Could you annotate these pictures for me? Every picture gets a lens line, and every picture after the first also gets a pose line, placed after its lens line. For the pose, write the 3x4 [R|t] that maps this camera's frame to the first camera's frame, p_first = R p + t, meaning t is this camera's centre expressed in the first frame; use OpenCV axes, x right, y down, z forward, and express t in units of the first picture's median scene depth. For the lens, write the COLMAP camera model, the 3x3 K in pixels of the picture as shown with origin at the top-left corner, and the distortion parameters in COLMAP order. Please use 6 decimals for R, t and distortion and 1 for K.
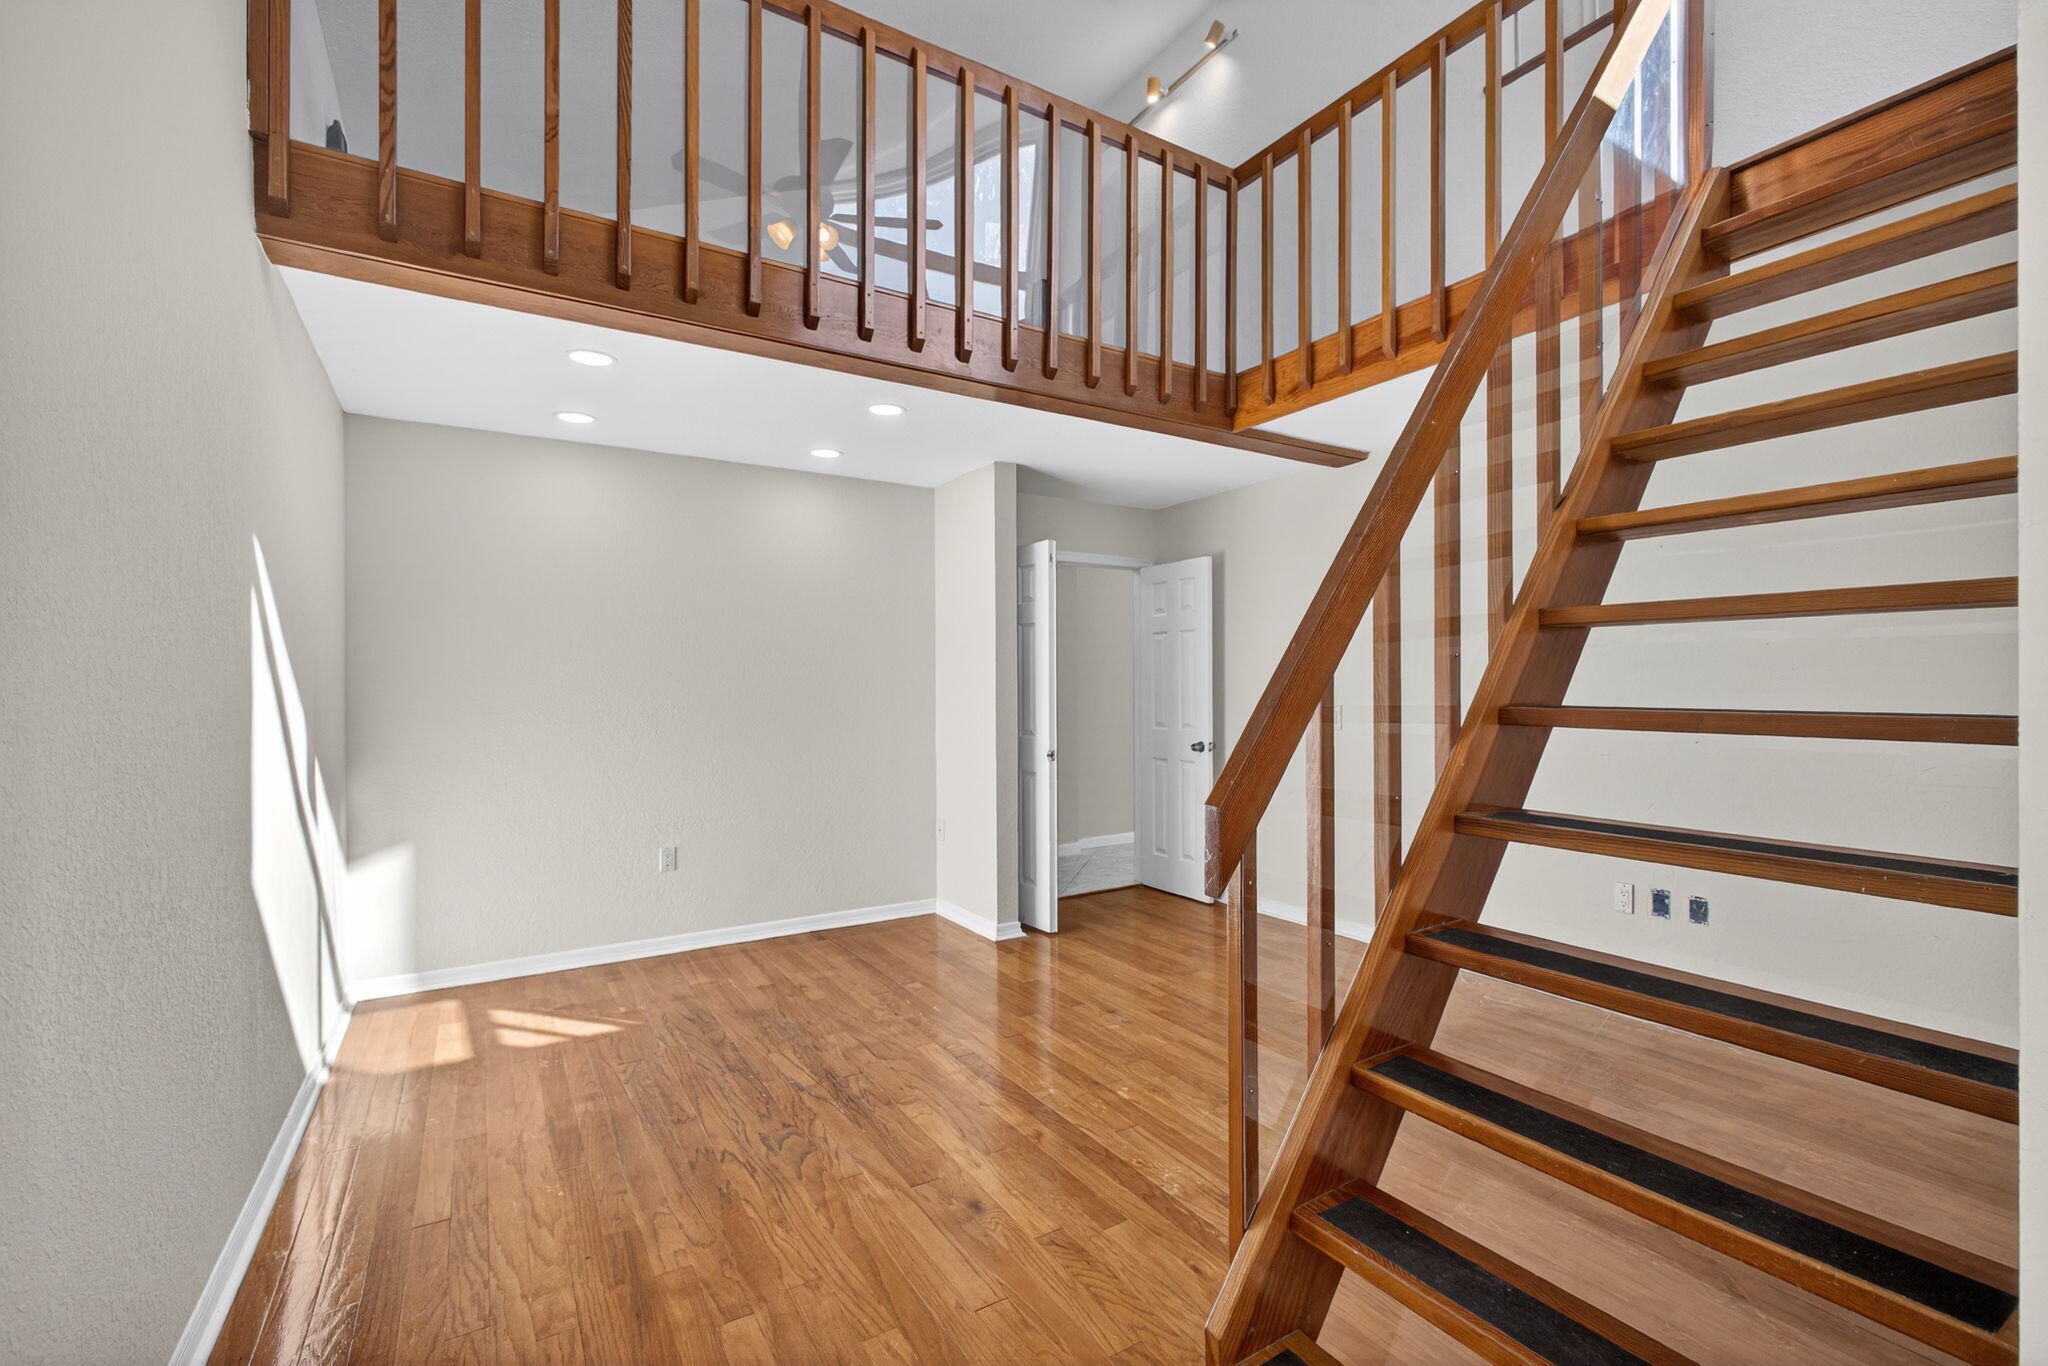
lens RADIAL K [[881.4, 0, 1022.4], [0, 881.4, 688.3], [0, 0, 1]] dist [-0.012492, 0.004658]
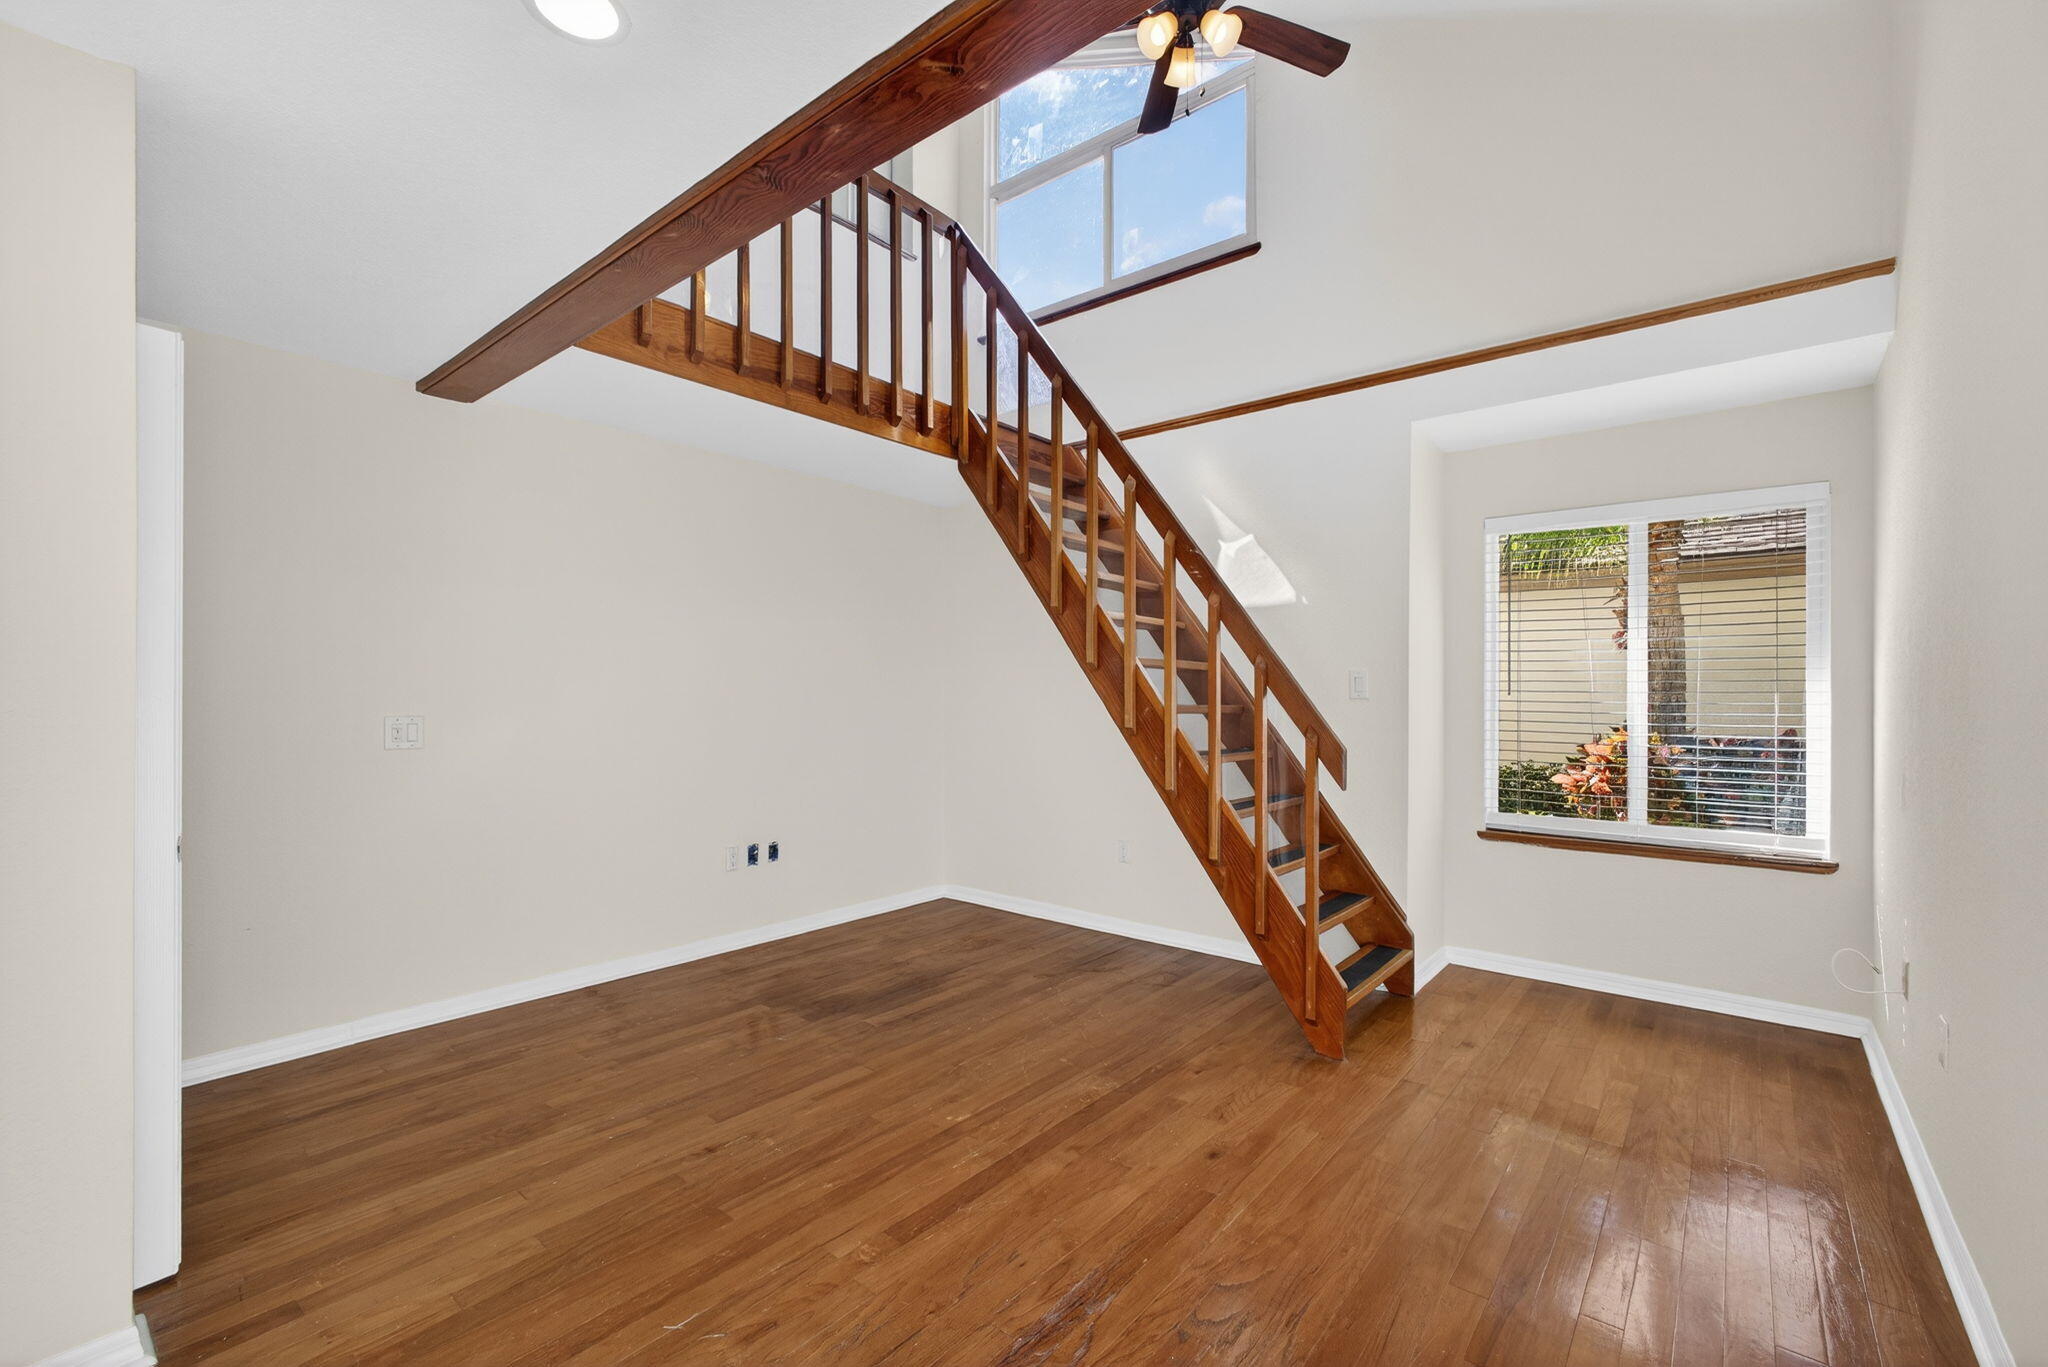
lens RADIAL K [[881.4, 0, 1020.7], [0, 881.4, 695.7], [0, 0, 1]] dist [-0.012492, 0.004658]
pose [[-0.323158, 0.004364, 0.946335, -0.770752], [-0.003513, 0.999977, -0.005811, 0.009261], [-0.946338, -0.005202, -0.323135, 1.189711]]
